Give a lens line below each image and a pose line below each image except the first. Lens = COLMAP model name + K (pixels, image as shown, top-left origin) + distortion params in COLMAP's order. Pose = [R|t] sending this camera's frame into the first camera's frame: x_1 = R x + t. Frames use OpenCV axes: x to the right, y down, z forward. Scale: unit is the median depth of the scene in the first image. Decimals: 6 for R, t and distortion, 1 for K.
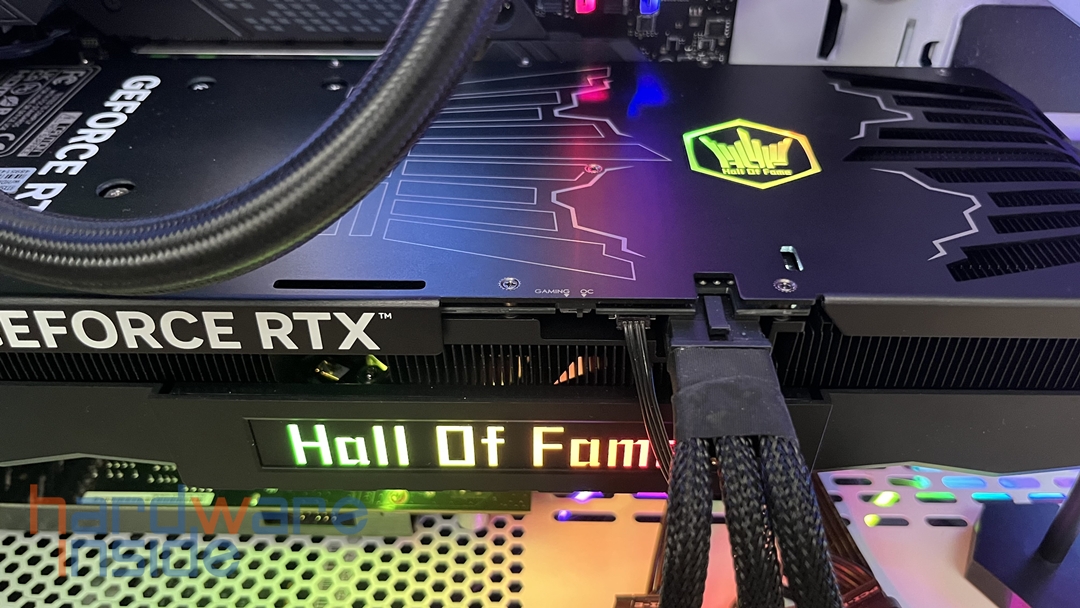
lens RADIAL K [[864.3, 0, 540.3], [0, 864.3, 305.7], [0, 0, 1]] dist [0.027954, -0.066143]
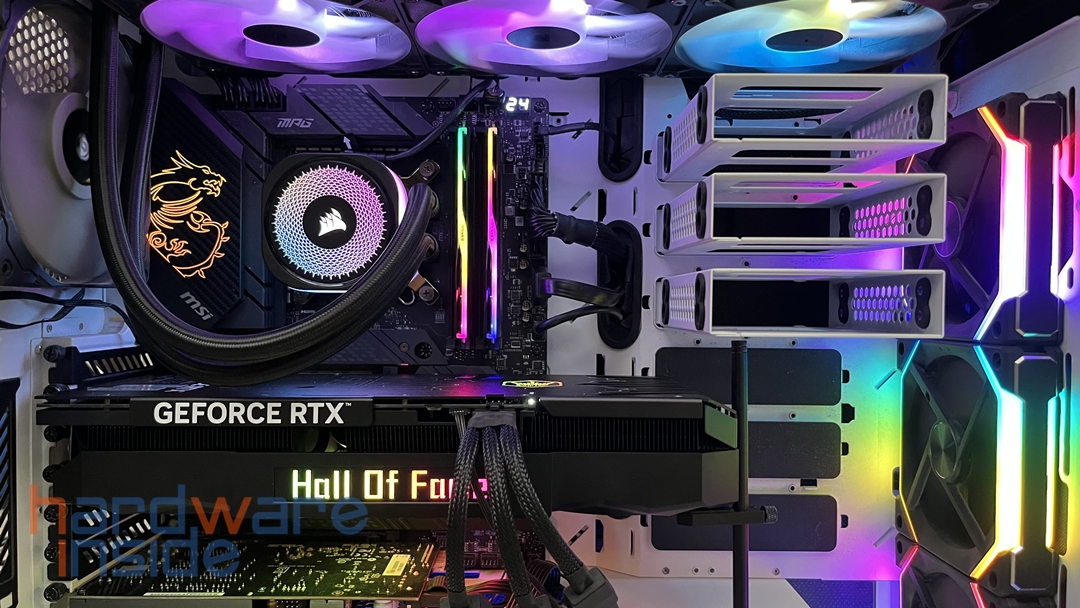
lens RADIAL K [[864.3, 0, 529.6], [0, 864.3, 297.4], [0, 0, 1]] dist [0.027954, -0.066143]
pose [[0.999983, 0.005731, -0.000912, 0.268519], [-0.005083, 0.789245, -0.614058, 1.069110], [-0.002799, 0.614052, 0.789261, -0.873379]]
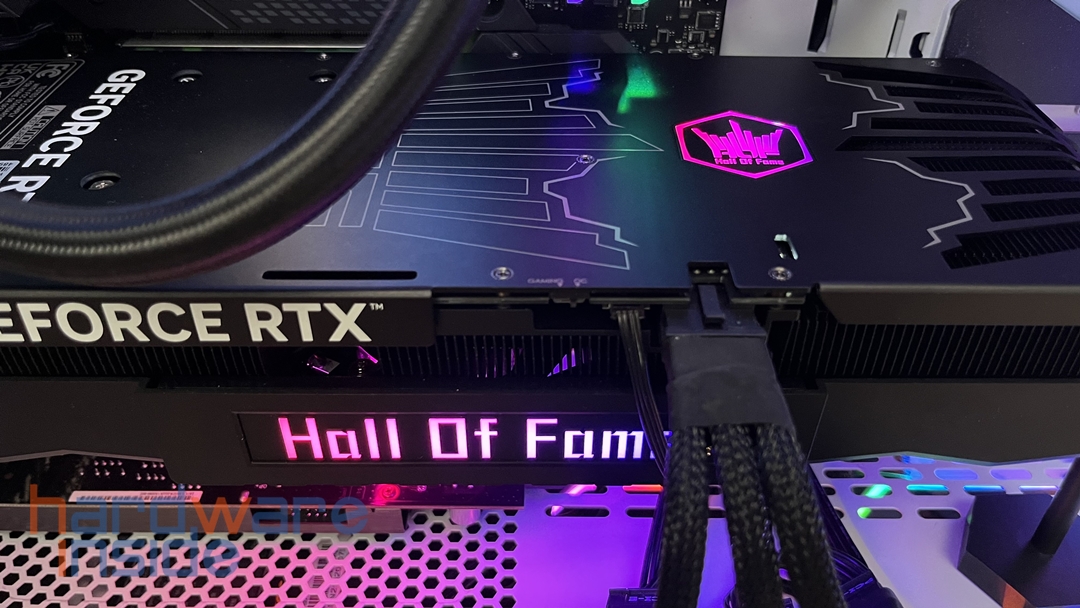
lens RADIAL K [[864.3, 0, 540.5], [0, 864.3, 304.8], [0, 0, 1]] dist [0.027954, -0.066143]
pose [[0.999898, -0.005773, 0.013028, -0.004431], [0.005771, 0.999983, 0.000149, 0.009672], [-0.013029, -0.000074, 0.999915, 0.010170]]
